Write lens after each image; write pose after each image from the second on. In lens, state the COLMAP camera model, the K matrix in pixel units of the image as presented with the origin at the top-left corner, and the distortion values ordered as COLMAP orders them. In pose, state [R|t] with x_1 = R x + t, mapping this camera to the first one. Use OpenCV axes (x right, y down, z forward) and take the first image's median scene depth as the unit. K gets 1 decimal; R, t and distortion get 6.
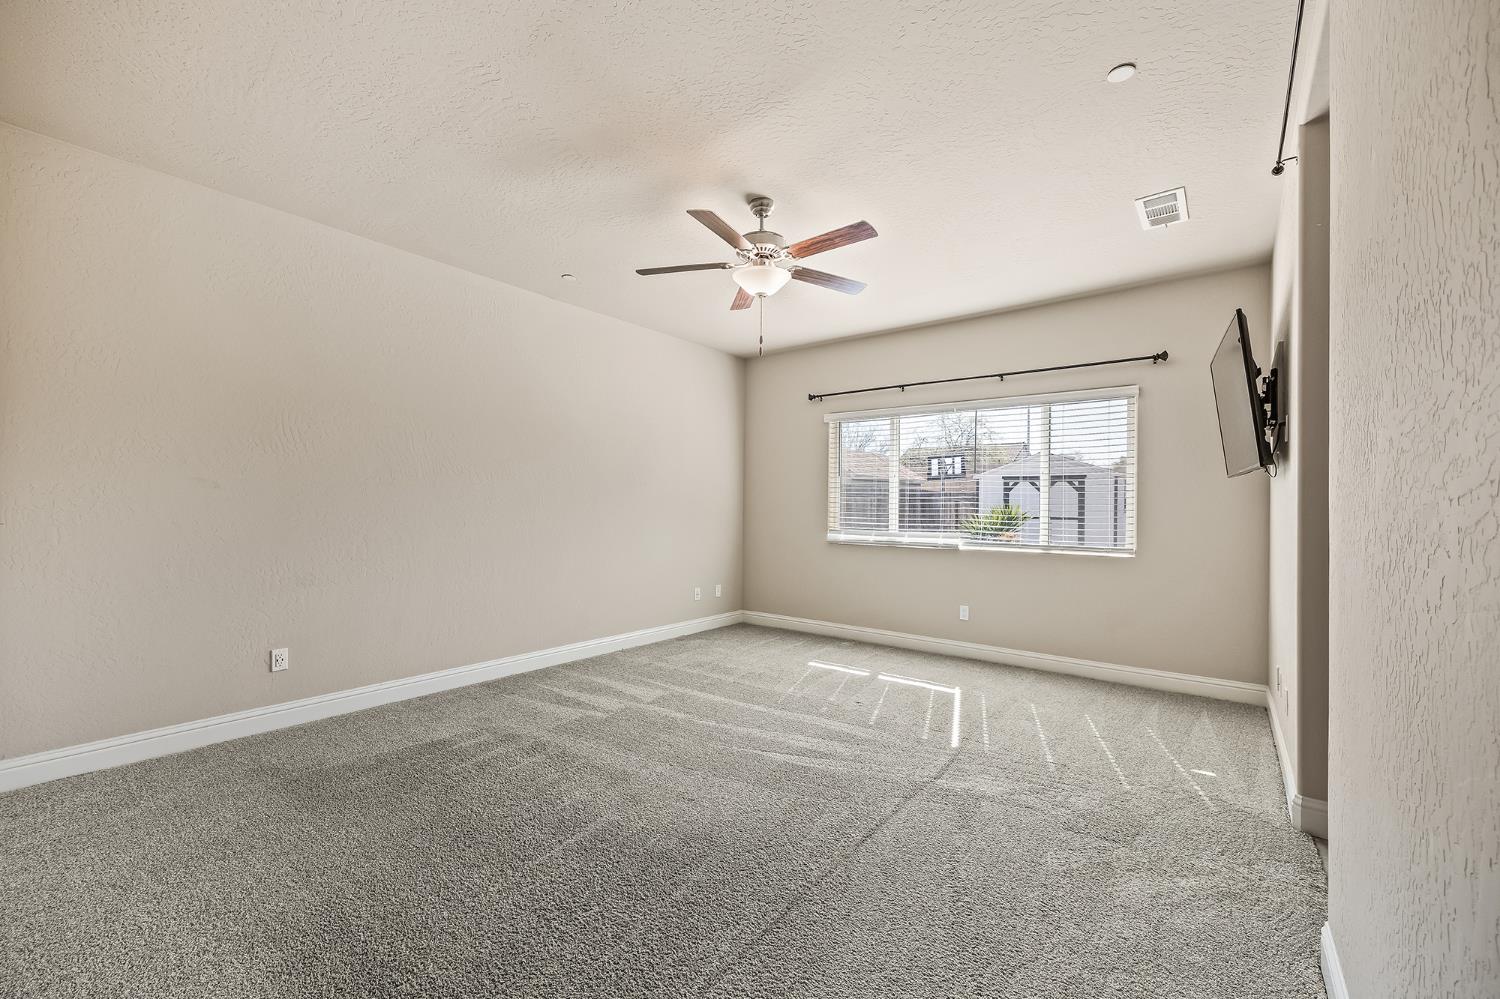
lens RADIAL K [[603.9, 0, 745.4], [0, 603.9, 503.6], [0, 0, 1]] dist [0.001402, -0.000005]
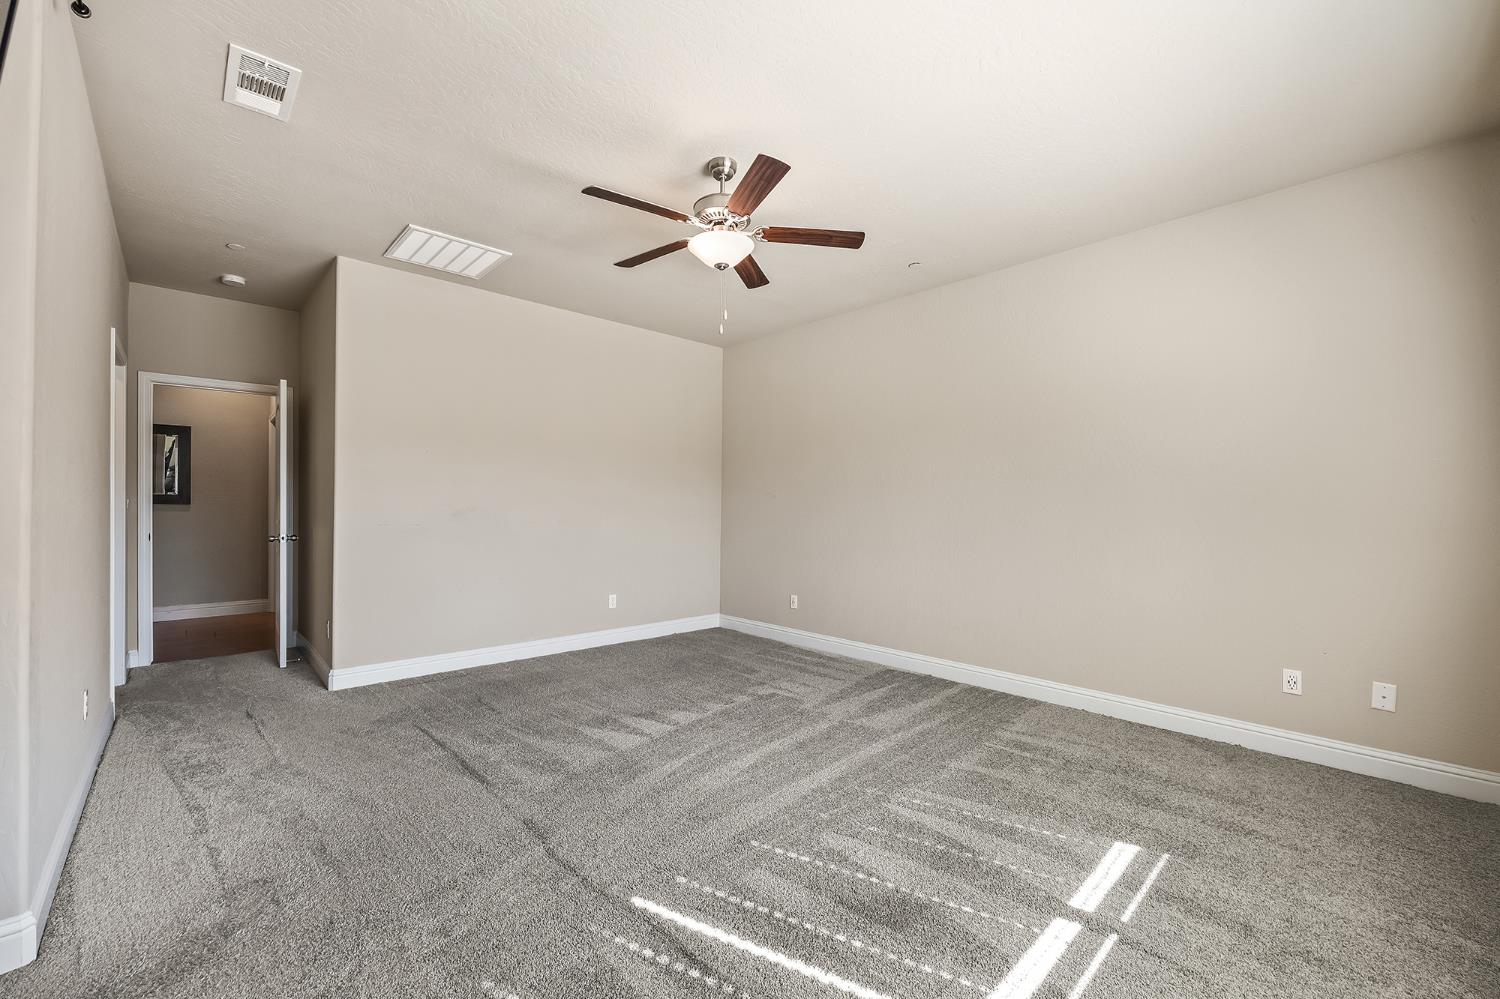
lens RADIAL K [[603.9, 0, 745.4], [0, 603.9, 503.6], [0, 0, 1]] dist [0.001402, -0.000005]
pose [[-0.140560, -0.014824, -0.989961, 0.822141], [-0.001791, 0.999890, -0.014718, 0.018101], [0.990071, -0.000296, -0.140571, 1.060295]]
